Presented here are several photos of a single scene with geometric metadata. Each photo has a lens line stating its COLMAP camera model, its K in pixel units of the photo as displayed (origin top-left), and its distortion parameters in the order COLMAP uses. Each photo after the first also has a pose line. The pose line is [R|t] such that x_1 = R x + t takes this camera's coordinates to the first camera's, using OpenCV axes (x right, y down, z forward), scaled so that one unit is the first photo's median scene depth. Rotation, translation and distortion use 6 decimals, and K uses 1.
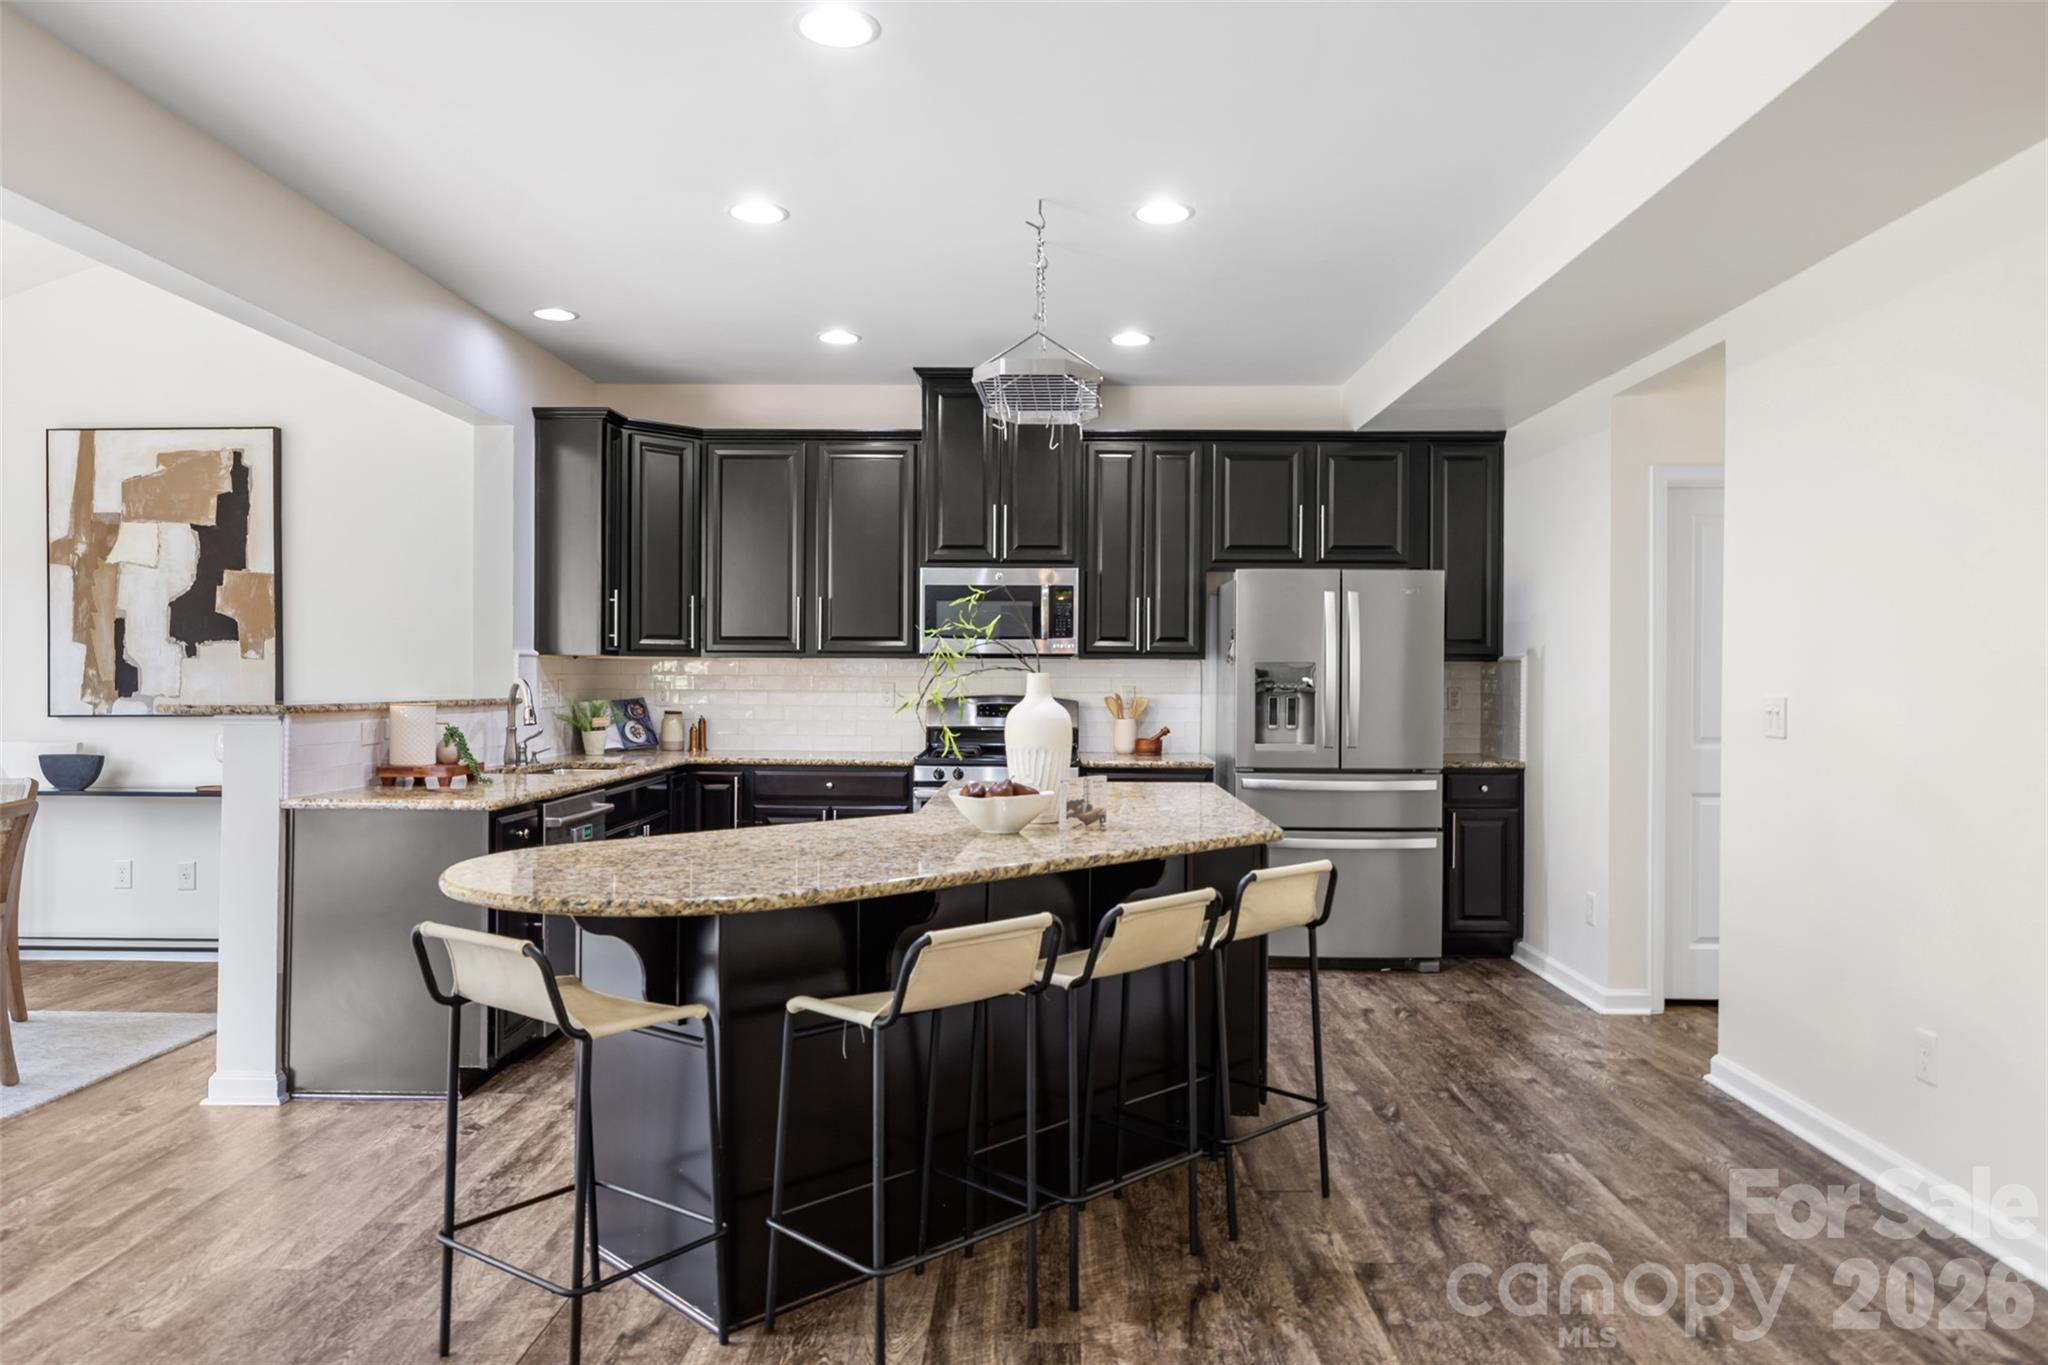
lens RADIAL K [[1371.6, 0, 1031.6], [0, 1371.6, 678.2], [0, 0, 1]] dist [0.002879, 0.002798]
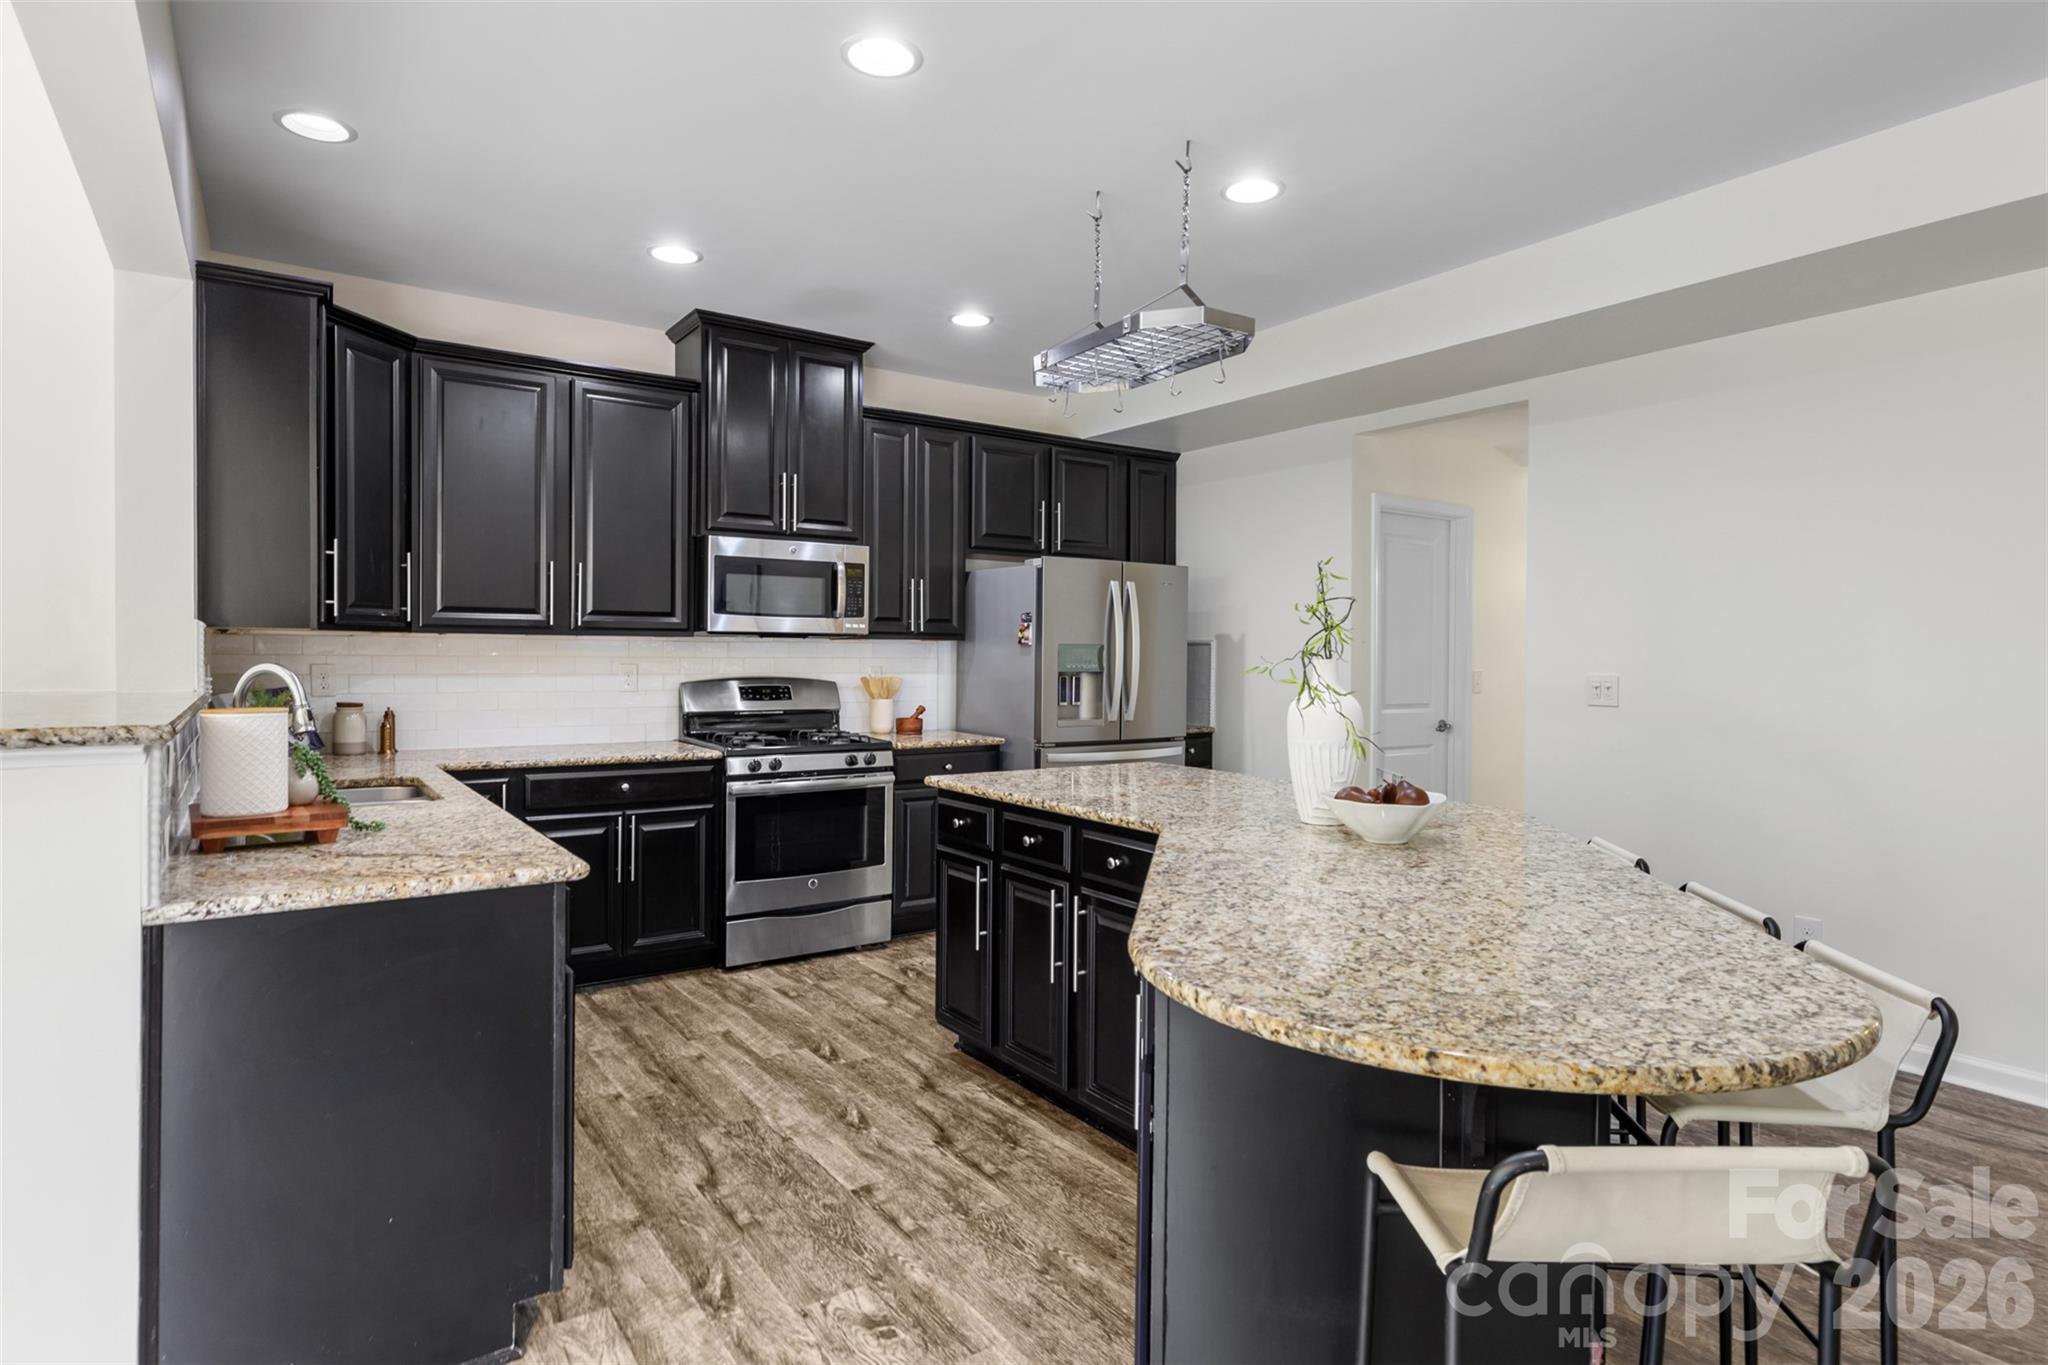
lens RADIAL K [[1098.8, 0, 1029.5], [0, 1098.8, 668.0], [0, 0, 1]] dist [0.022205, 0.000109]
pose [[0.812548, -0.007792, 0.582843, -0.355224], [-0.001480, 0.999880, 0.015431, -0.006131], [-0.582893, -0.013401, 0.812438, 0.320404]]
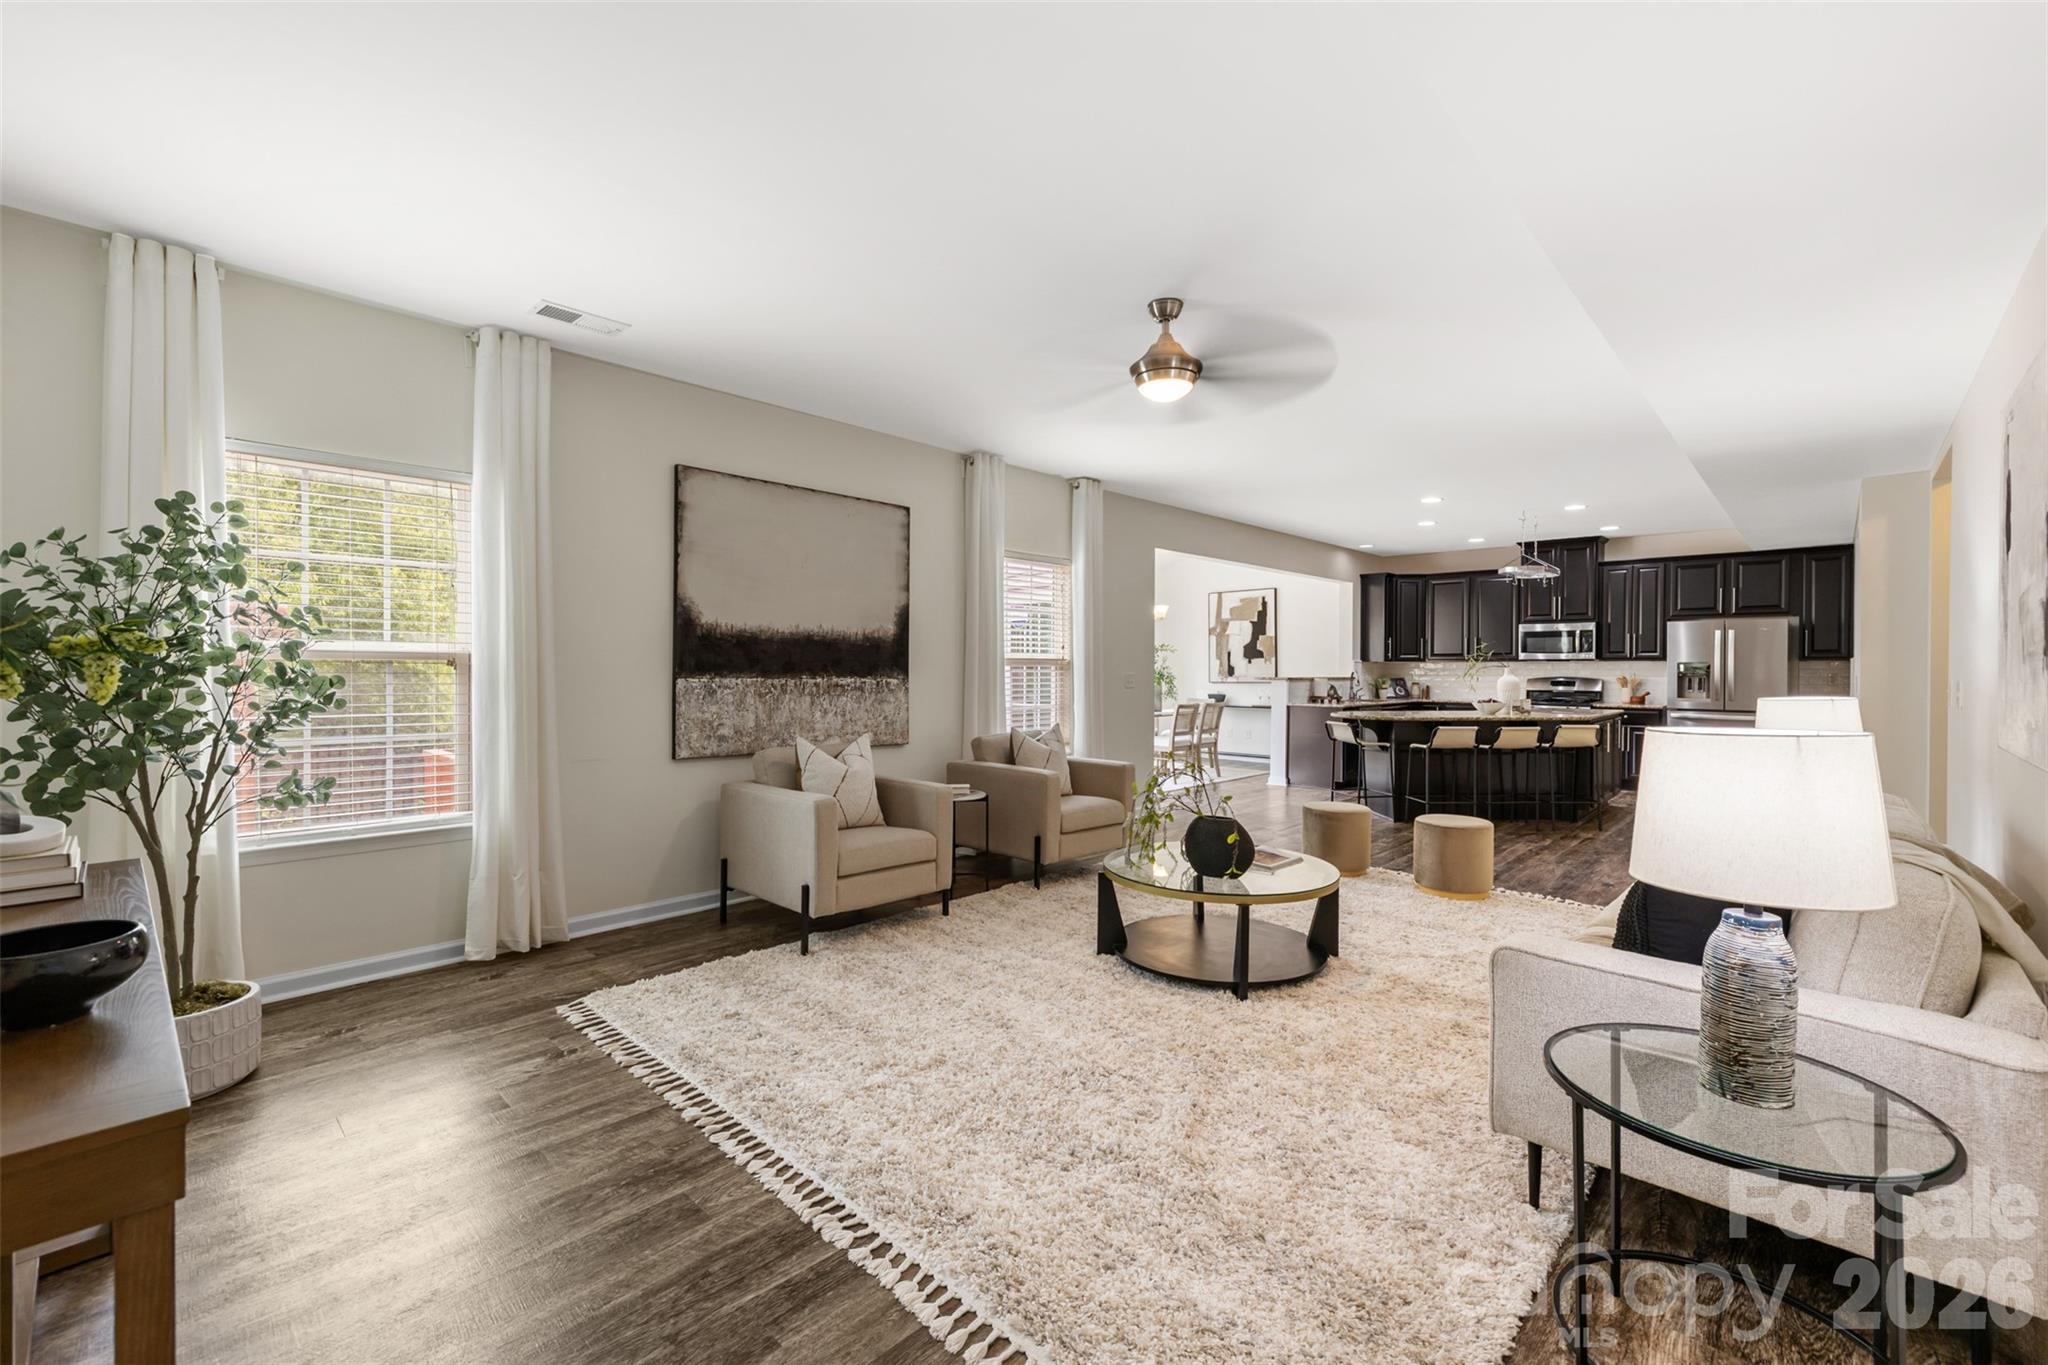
lens RADIAL K [[875.1, 0, 1014.4], [0, 875.1, 672.6], [0, 0, 1]] dist [-0.000148, -0.000066]
pose [[0.735976, -0.001231, -0.677007, 0.338627], [0.001582, 0.999999, -0.000099, 0.004182], [0.677006, -0.000998, 0.735977, -0.821554]]
